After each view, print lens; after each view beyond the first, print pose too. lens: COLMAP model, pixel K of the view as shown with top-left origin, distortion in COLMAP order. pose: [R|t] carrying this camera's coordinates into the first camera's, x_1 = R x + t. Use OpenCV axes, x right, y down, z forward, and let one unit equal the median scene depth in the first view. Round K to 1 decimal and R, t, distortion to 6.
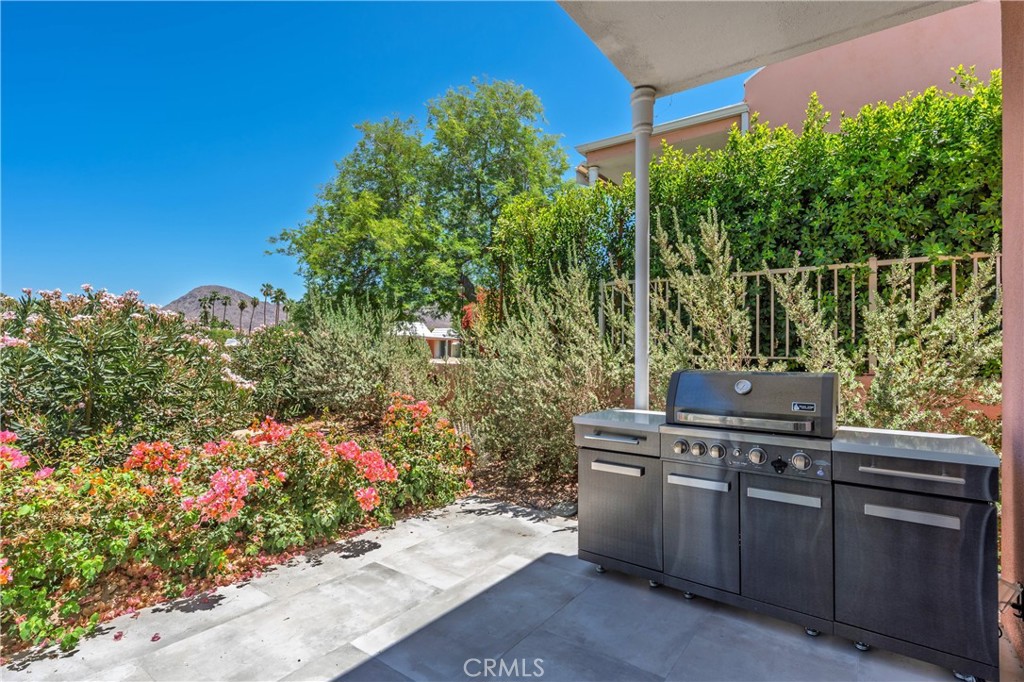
lens RADIAL K [[488.5, 0, 509.3], [0, 488.5, 333.9], [0, 0, 1]] dist [-0.021538, 0.000206]
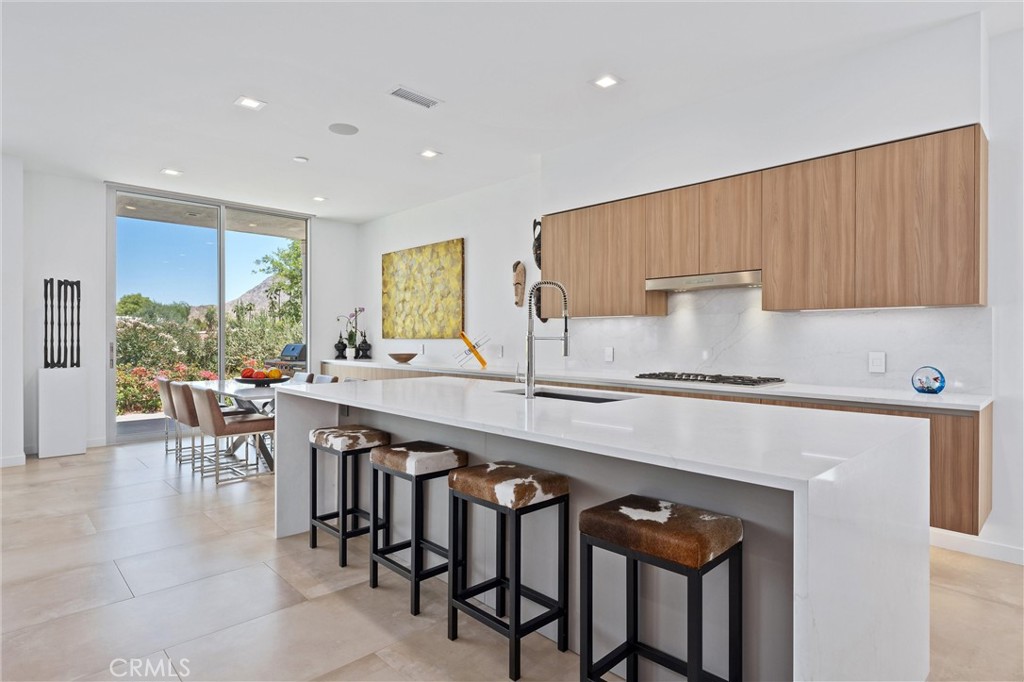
lens RADIAL K [[551.4, 0, 513.3], [0, 551.4, 341.4], [0, 0, 1]] dist [-0.003356, -0.000004]
pose [[0.986805, -0.008628, -0.161681, 0.548785], [0.014952, 0.999168, 0.037938, -0.012134], [0.161219, -0.039855, 0.986114, -0.523070]]
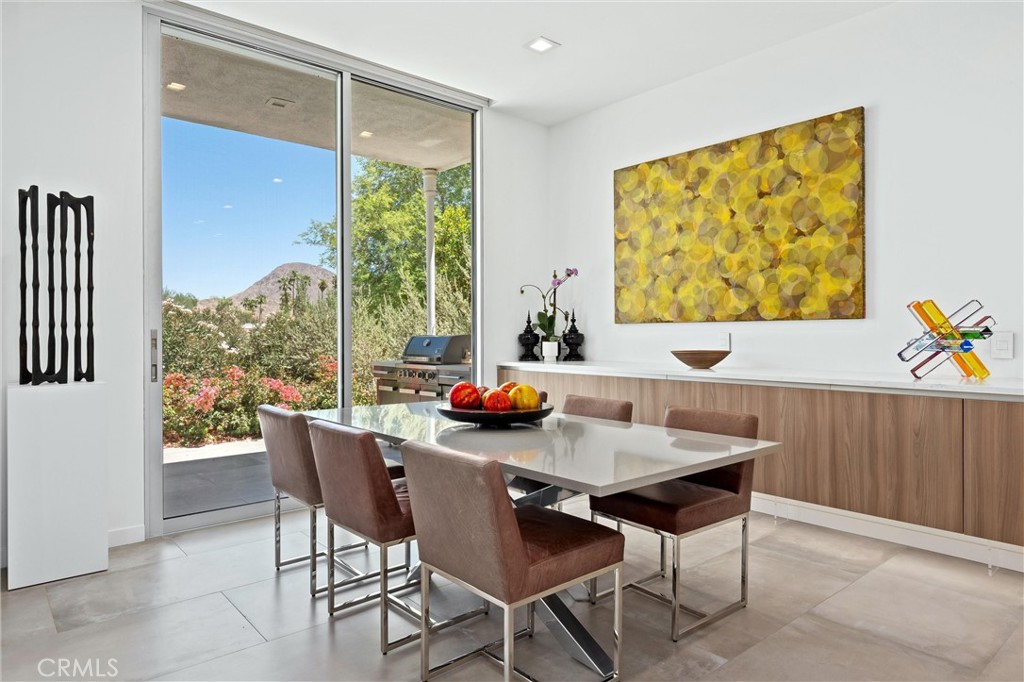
lens RADIAL K [[624.3, 0, 512.1], [0, 624.3, 337.9], [0, 0, 1]] dist [-0.001446, 0.000910]
pose [[0.975614, -0.012177, -0.219156, 0.293579], [0.020922, 0.999073, 0.037625, 0.000545], [0.218494, -0.041293, 0.974964, -0.298094]]
